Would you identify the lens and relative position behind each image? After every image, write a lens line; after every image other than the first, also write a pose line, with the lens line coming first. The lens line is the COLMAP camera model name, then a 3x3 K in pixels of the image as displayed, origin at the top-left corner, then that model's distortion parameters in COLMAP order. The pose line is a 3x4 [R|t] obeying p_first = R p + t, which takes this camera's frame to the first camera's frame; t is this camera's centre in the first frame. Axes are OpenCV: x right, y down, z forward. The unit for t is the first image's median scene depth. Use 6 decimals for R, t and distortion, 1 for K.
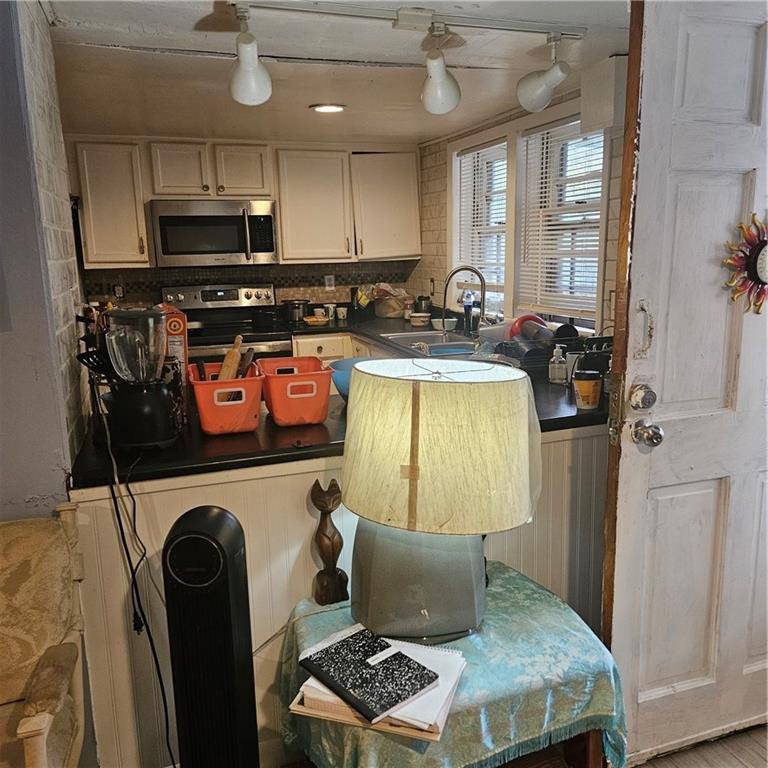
lens RADIAL K [[685.5, 0, 386.8], [0, 685.5, 385.0], [0, 0, 1]] dist [0.068851, -0.066550]
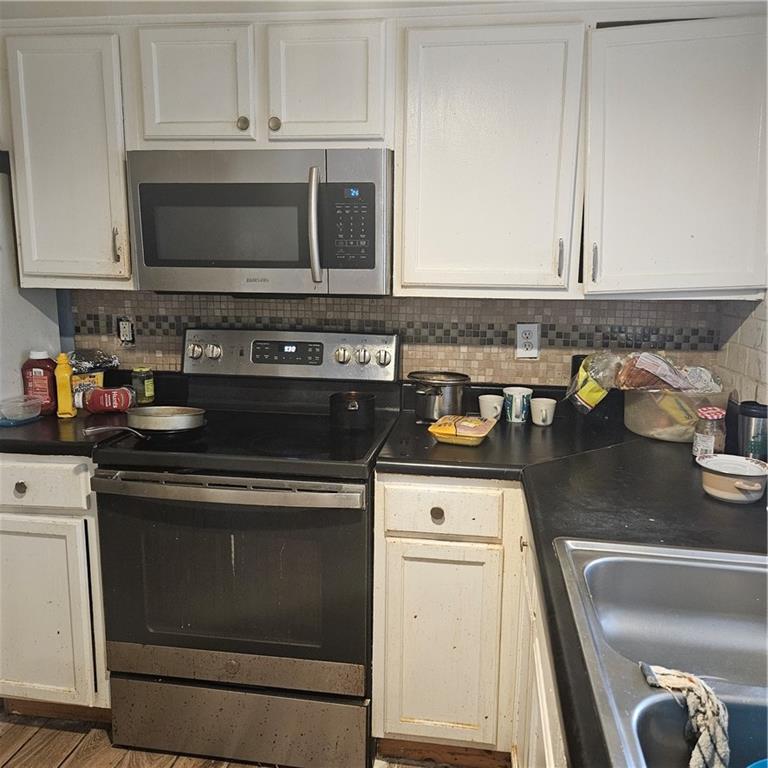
lens RADIAL K [[685.5, 0, 380.2], [0, 685.5, 384.8], [0, 0, 1]] dist [0.068851, -0.066550]
pose [[0.891742, 0.109335, -0.439138, 0.035675], [-0.123603, 0.992324, -0.003932, -0.112584], [0.435337, 0.057785, 0.898411, 0.584143]]
